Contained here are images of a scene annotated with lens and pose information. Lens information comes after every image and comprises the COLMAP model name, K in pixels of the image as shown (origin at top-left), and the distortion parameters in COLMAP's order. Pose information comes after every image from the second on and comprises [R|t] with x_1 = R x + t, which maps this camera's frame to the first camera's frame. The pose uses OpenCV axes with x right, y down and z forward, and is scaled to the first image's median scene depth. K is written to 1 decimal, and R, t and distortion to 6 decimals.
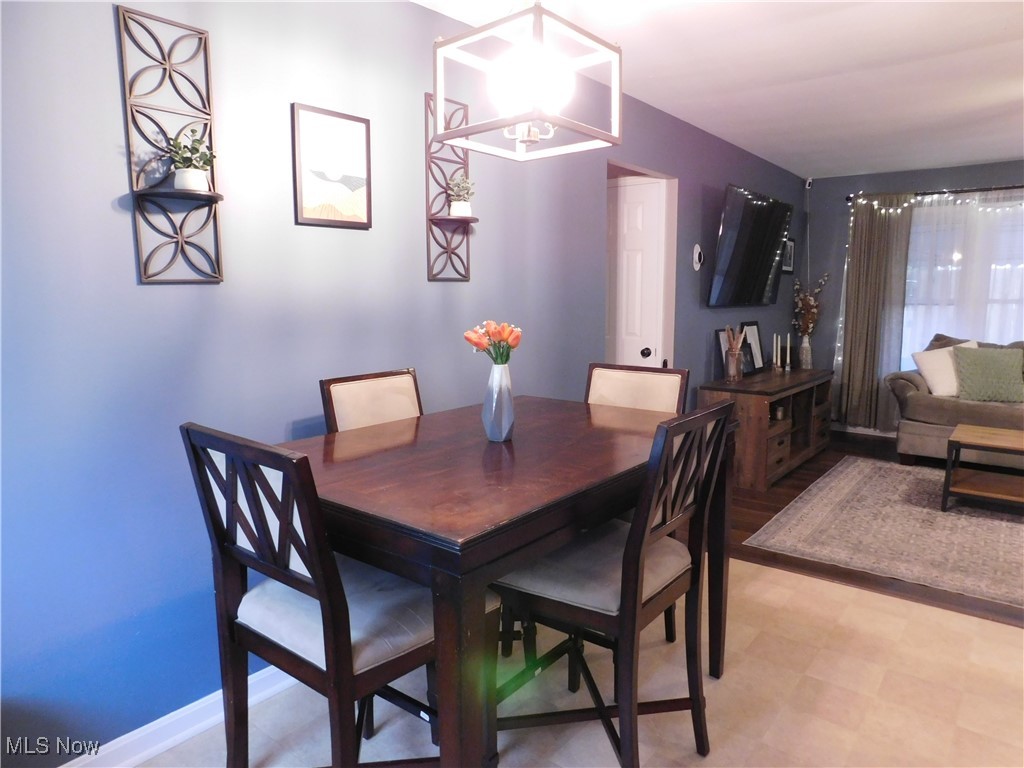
lens RADIAL K [[673.8, 0, 517.0], [0, 673.8, 383.4], [0, 0, 1]] dist [-0.071122, 0.054366]
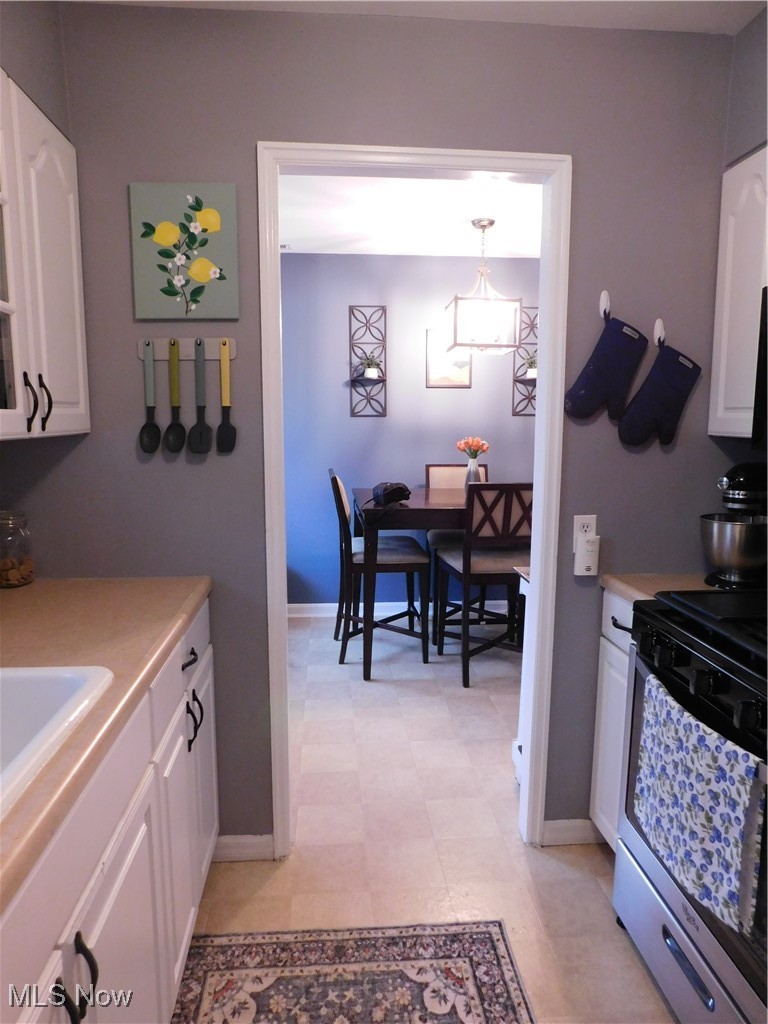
lens RADIAL K [[673.8, 0, 387.5], [0, 673.8, 513.6], [0, 0, 1]] dist [-0.071122, 0.054366]
pose [[0.695738, 0.103851, -0.710749, 0.664257], [-0.105446, 0.993540, 0.041952, 0.042235], [0.710514, 0.045758, 0.702194, -0.311028]]
